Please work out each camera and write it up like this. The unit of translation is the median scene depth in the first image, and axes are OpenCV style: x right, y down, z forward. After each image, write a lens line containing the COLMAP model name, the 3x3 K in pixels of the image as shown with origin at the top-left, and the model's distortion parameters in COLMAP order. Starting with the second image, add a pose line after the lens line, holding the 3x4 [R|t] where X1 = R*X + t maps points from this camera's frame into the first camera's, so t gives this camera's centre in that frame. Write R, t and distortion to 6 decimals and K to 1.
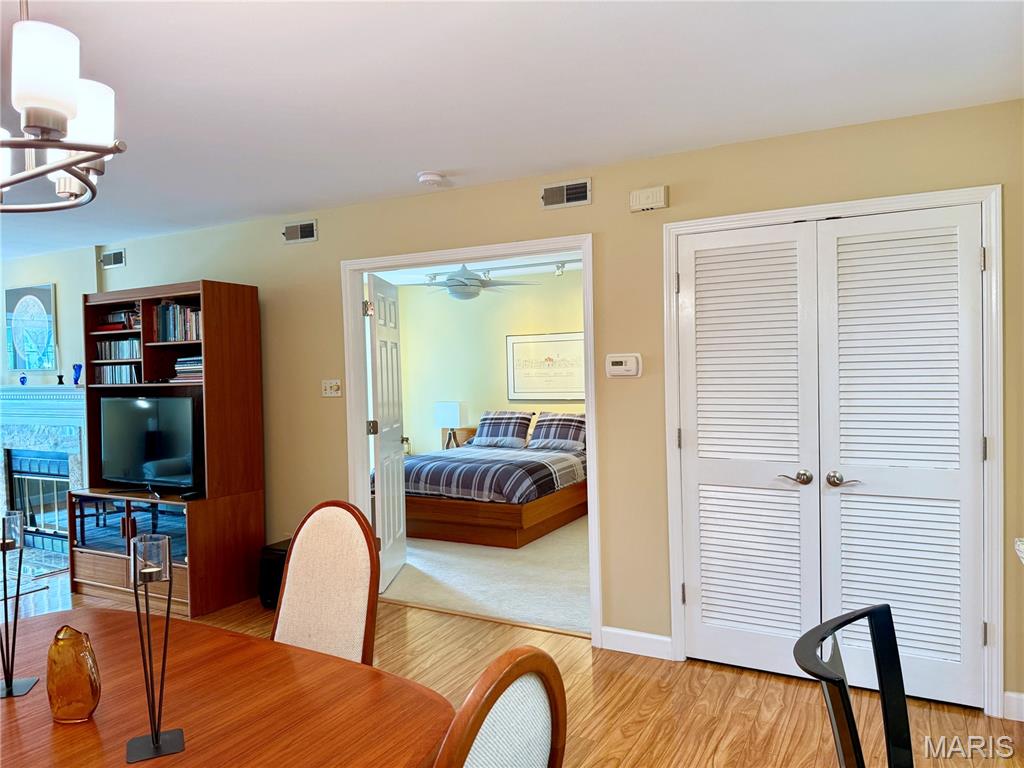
lens RADIAL K [[726.9, 0, 512.0], [0, 726.9, 384.0], [0, 0, 1]] dist [0.000372, -0.002117]
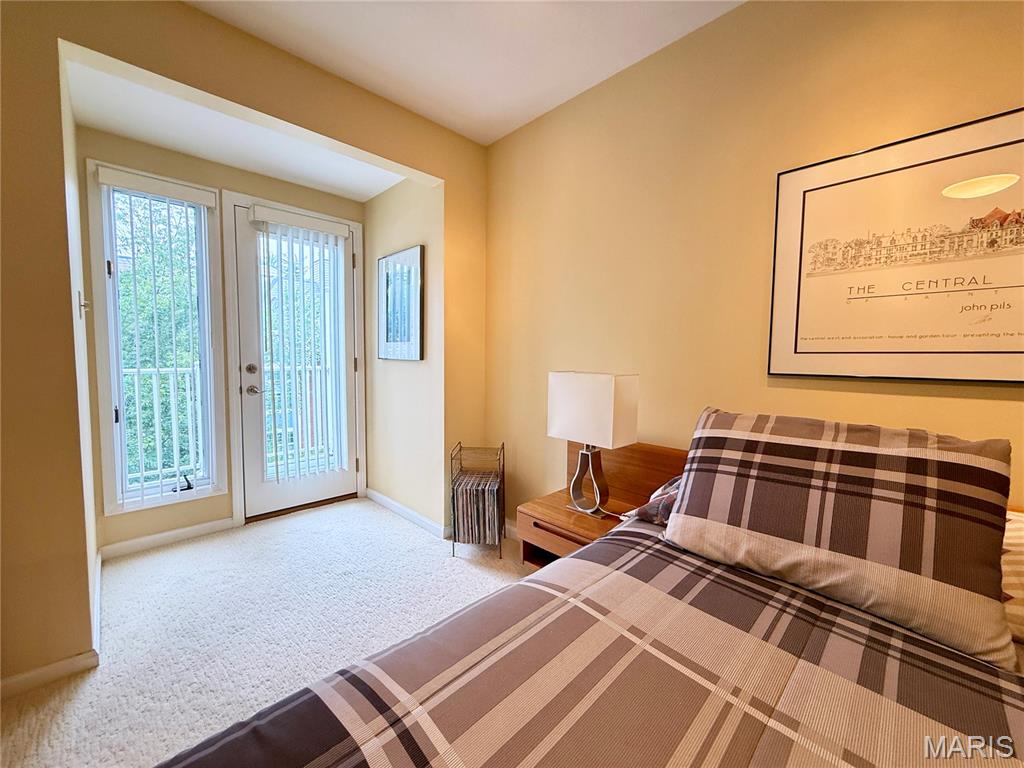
lens RADIAL K [[409.1, 0, 508.7], [0, 409.1, 383.0], [0, 0, 1]] dist [0.000614, 0.000013]
pose [[0.957706, 0.045187, -0.284178, -0.066698], [-0.032276, 0.998230, 0.049956, 0.020161], [0.285932, -0.038671, 0.957469, 0.803613]]
